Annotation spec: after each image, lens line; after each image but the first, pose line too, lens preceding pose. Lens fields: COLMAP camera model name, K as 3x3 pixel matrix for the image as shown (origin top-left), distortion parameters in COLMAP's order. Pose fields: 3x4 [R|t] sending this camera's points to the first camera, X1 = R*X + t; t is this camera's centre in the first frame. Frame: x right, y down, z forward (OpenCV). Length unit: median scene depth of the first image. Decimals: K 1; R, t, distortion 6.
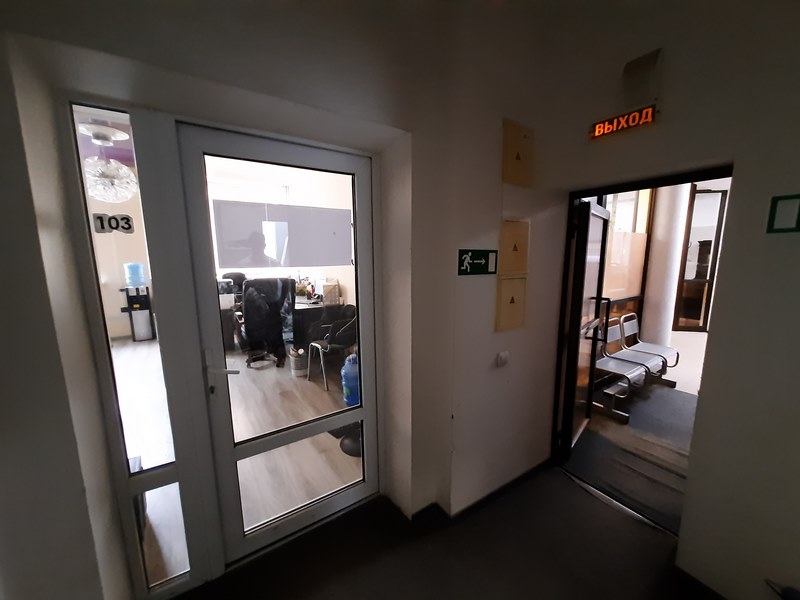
lens RADIAL K [[312.2, 0, 408.2], [0, 312.2, 302.0], [0, 0, 1]] dist [-0.004908, 0.000103]
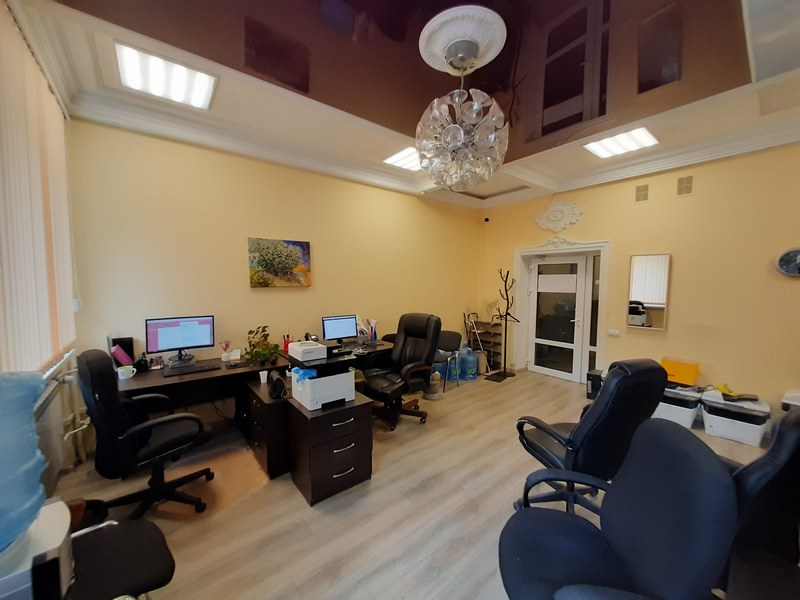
lens RADIAL K [[314.8, 0, 407.6], [0, 314.8, 300.1], [0, 0, 1]] dist [-0.000152, -0.000074]
pose [[-0.093033, -0.055267, 0.994128, -1.036477], [0.146170, 0.986882, 0.068543, -0.142097], [-0.984875, 0.151689, -0.083734, 0.824175]]
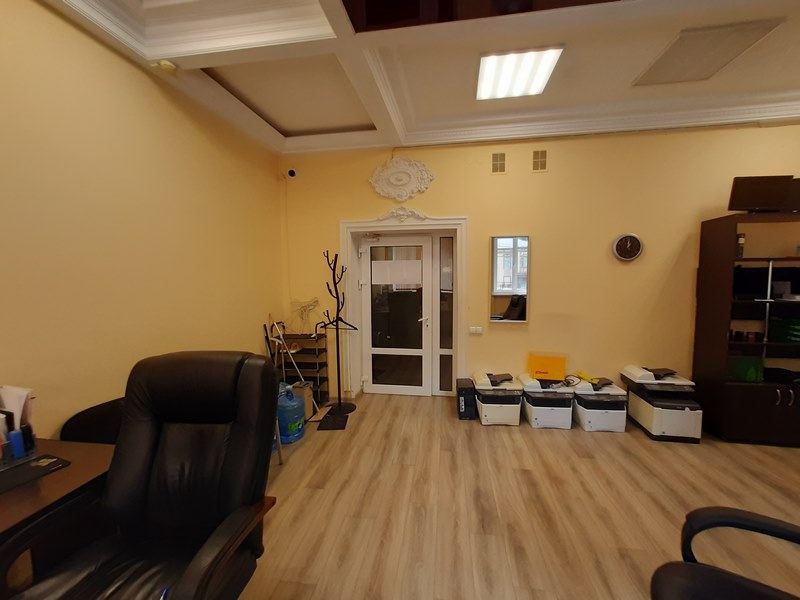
lens RADIAL K [[314.5, 0, 407.1], [0, 314.5, 301.6], [0, 0, 1]] dist [-0.001097, -0.000307]
pose [[-0.738685, -0.043535, 0.672643, -0.621323], [0.115119, 0.975102, 0.189533, -0.128907], [-0.664147, 0.217440, -0.715282, 0.805750]]
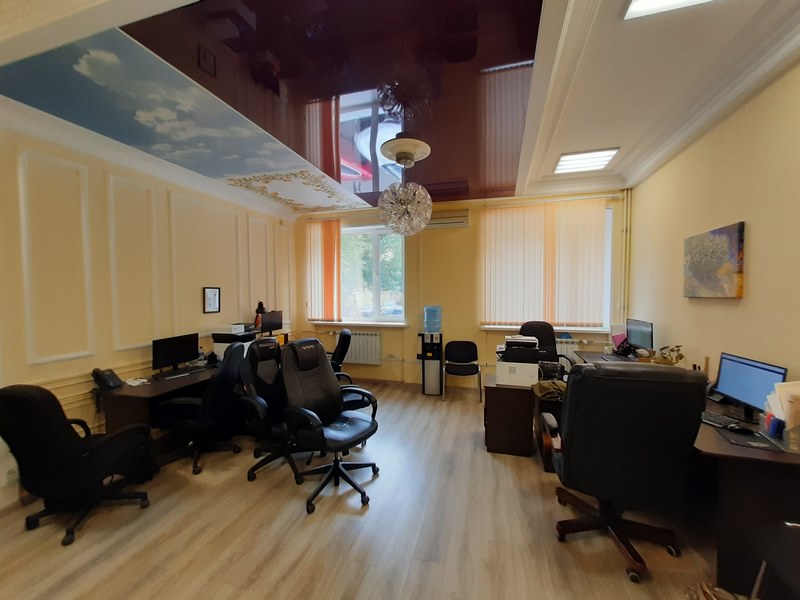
lens RADIAL K [[314.5, 0, 407.1], [0, 314.5, 301.6], [0, 0, 1]] dist [-0.001097, -0.000307]
pose [[0.643804, 0.025811, -0.764755, -0.237576], [-0.113115, 0.991661, -0.061756, -0.074310], [0.756784, 0.126265, 0.641355, 0.363827]]
